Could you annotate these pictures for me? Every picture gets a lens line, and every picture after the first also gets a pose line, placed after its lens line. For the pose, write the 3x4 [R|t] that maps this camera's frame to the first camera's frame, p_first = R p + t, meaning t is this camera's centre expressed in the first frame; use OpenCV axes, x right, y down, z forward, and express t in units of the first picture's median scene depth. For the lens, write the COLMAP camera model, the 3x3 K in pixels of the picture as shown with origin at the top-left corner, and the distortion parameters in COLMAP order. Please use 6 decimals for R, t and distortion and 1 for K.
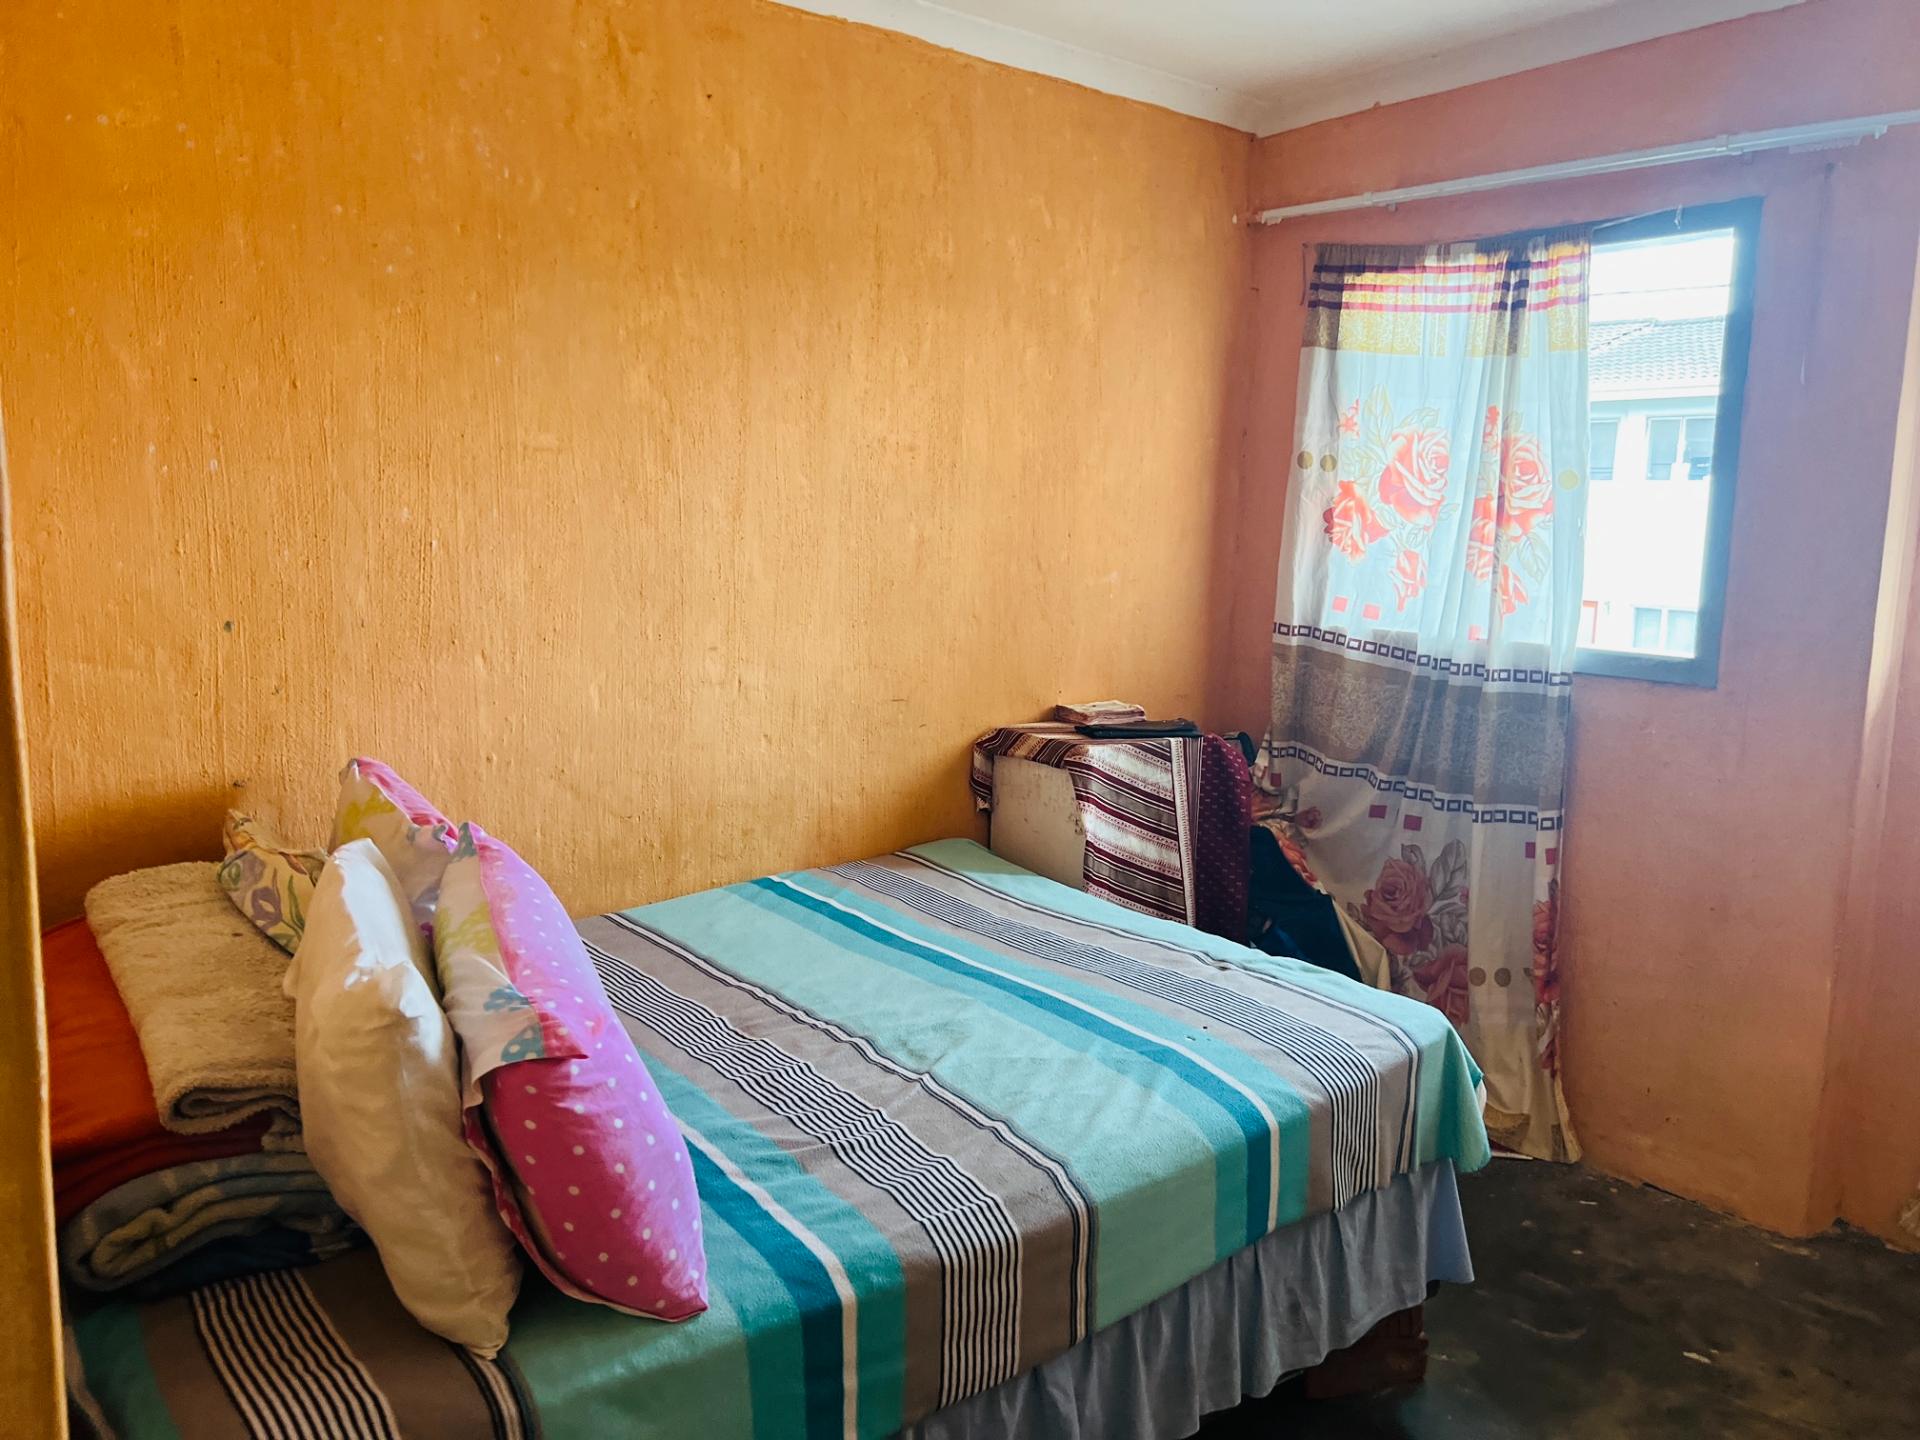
lens RADIAL K [[1430.8, 0, 967.4], [0, 1430.8, 705.8], [0, 0, 1]] dist [0.057523, -0.061003]
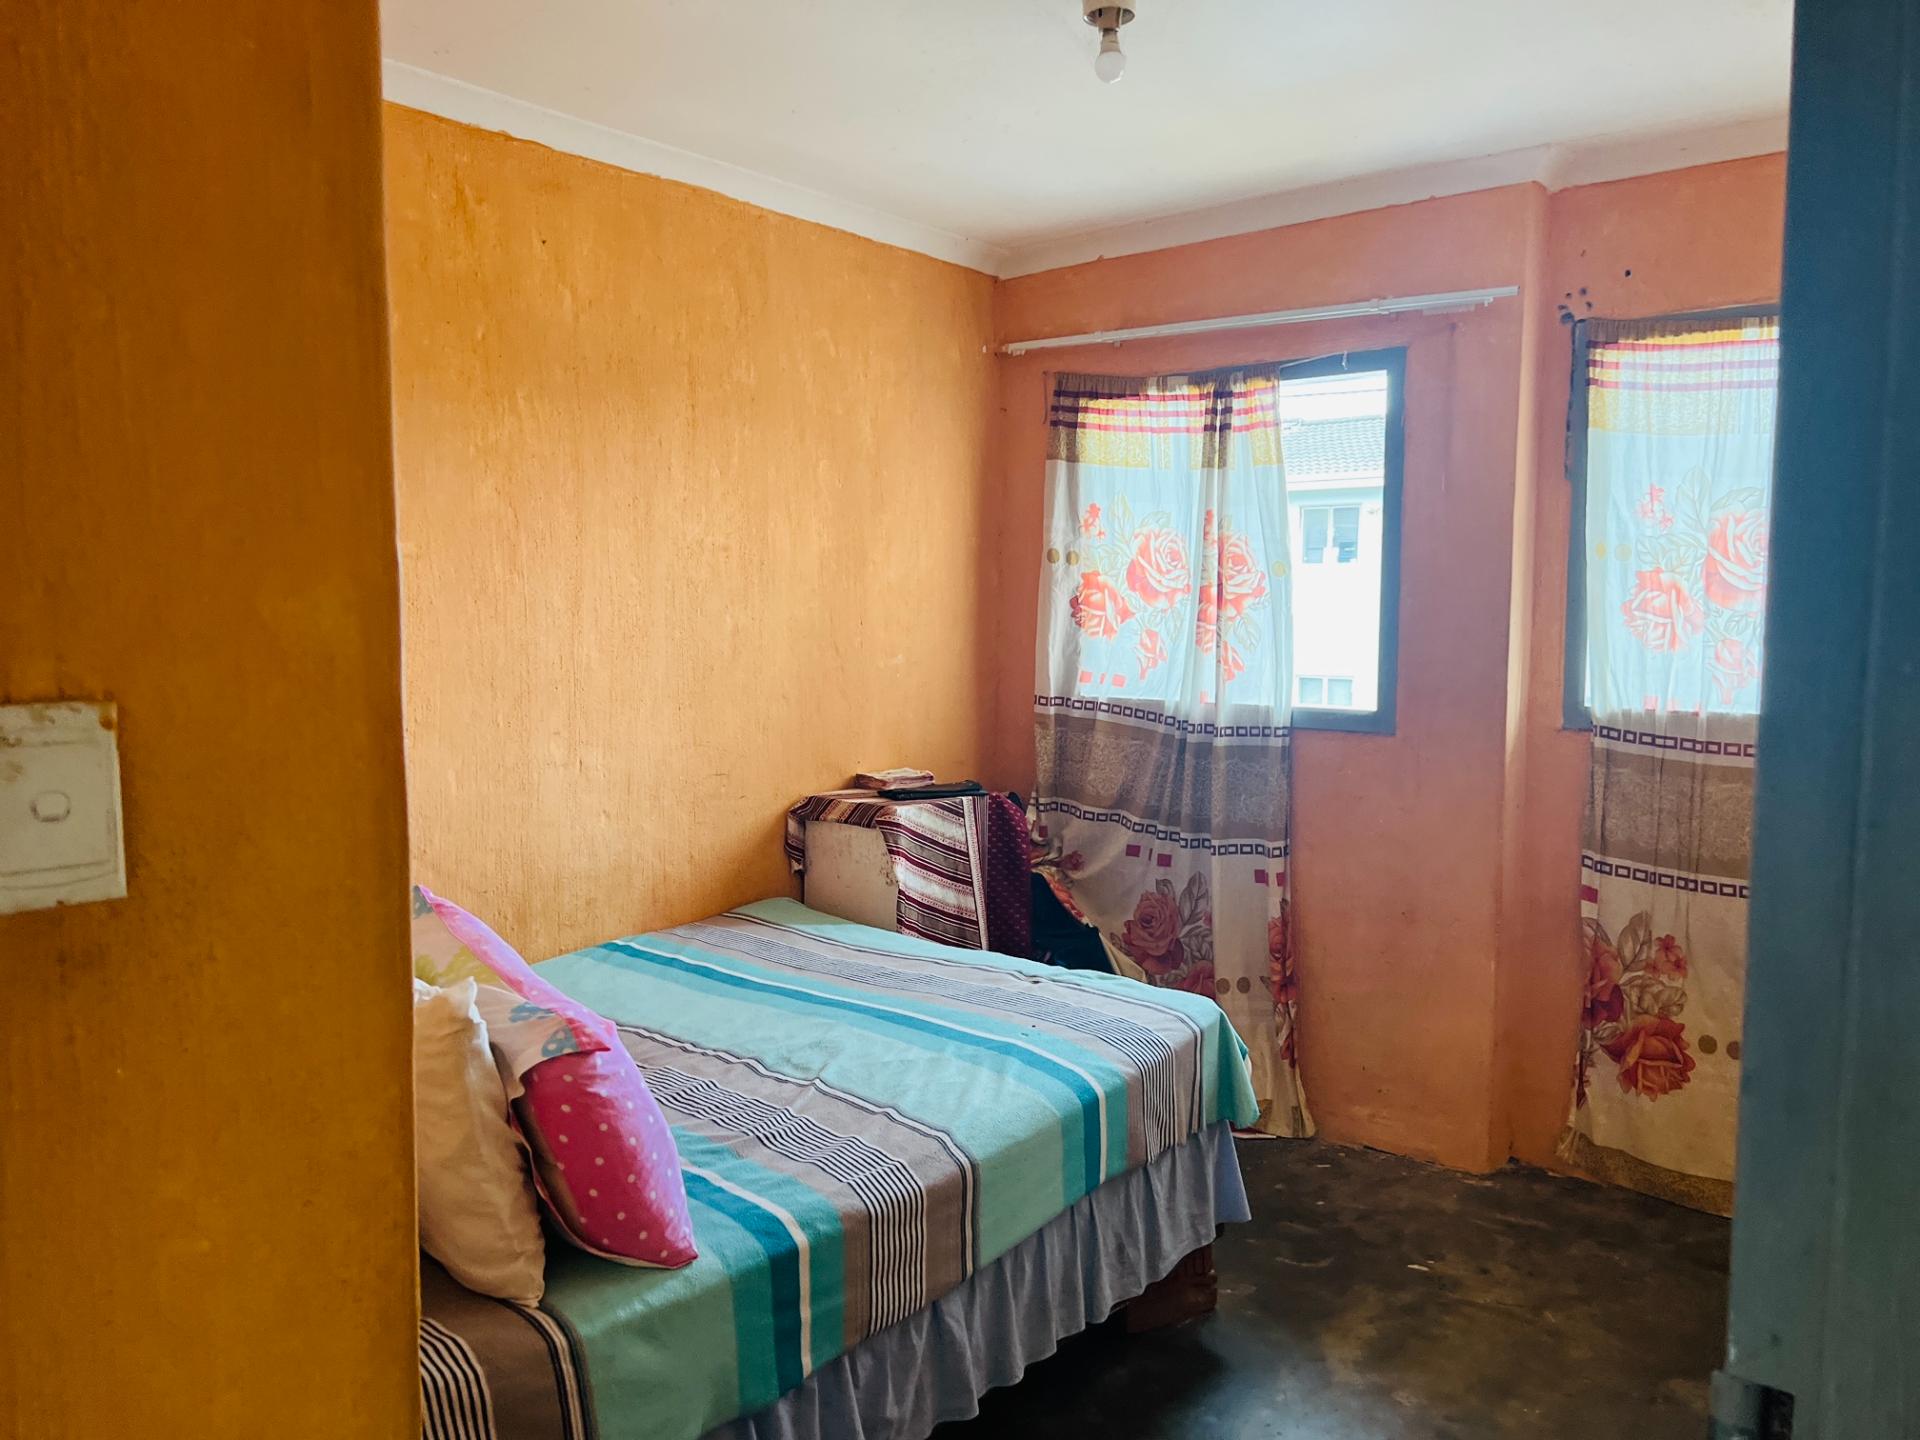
lens RADIAL K [[1430.8, 0, 967.2], [0, 1430.8, 718.3], [0, 0, 1]] dist [0.057523, -0.061003]
pose [[0.977882, -0.036503, 0.205949, -0.103279], [0.047065, 0.997803, -0.046618, 0.015472], [-0.203795, 0.055280, 0.977452, -0.145093]]
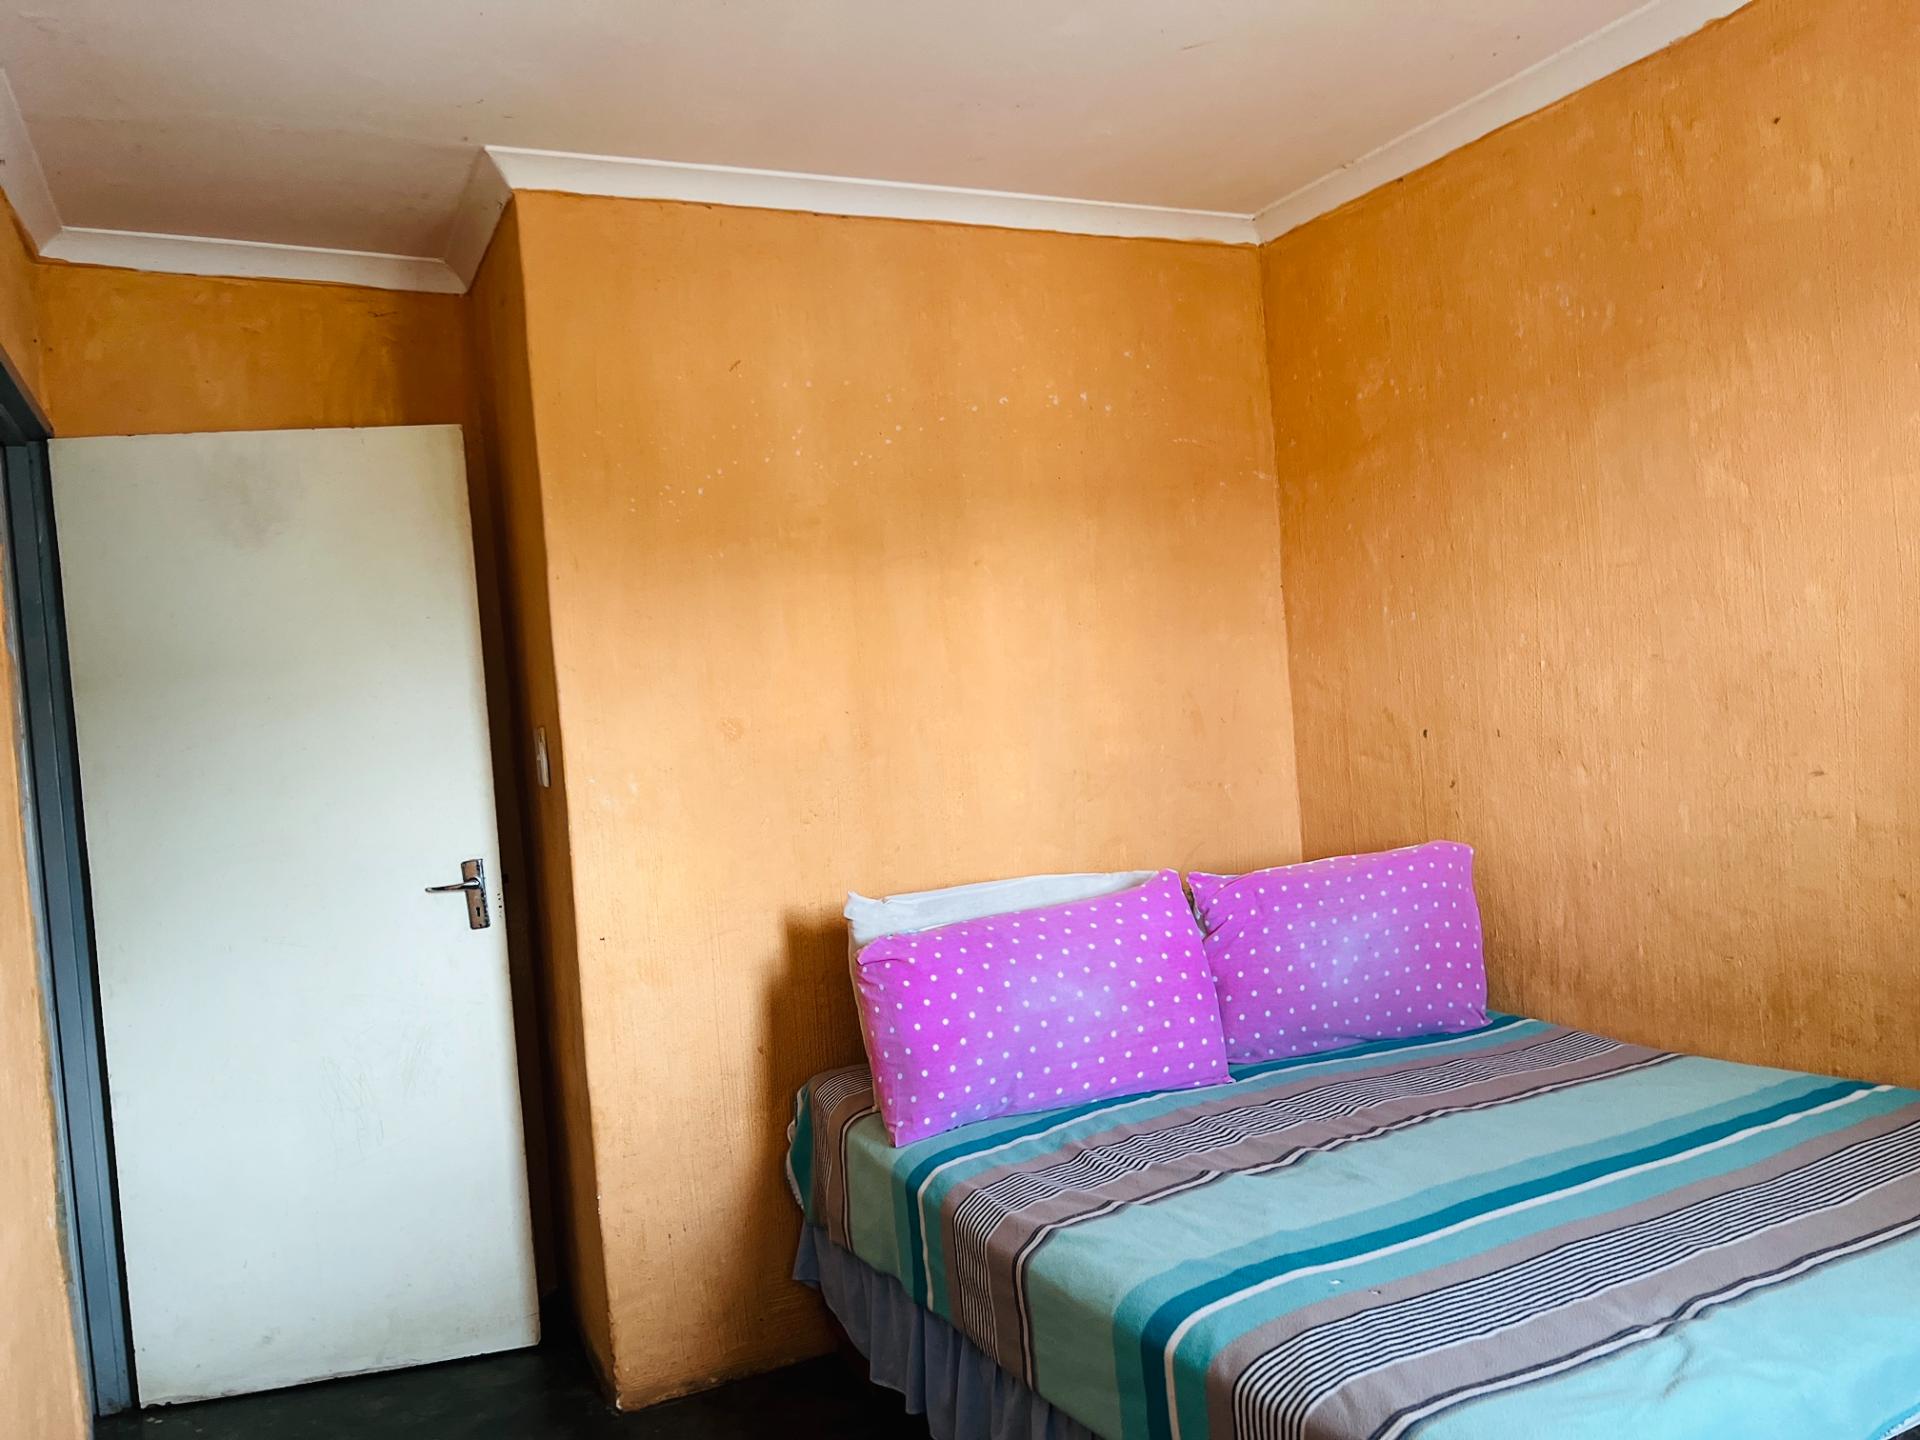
lens RADIAL K [[1430.8, 0, 978.0], [0, 1430.8, 723.0], [0, 0, 1]] dist [0.057523, -0.061003]
pose [[-0.203118, 0.012132, -0.979079, 0.761582], [-0.062872, 0.997698, 0.025405, -0.062987], [0.977134, 0.066717, -0.201887, 0.748977]]
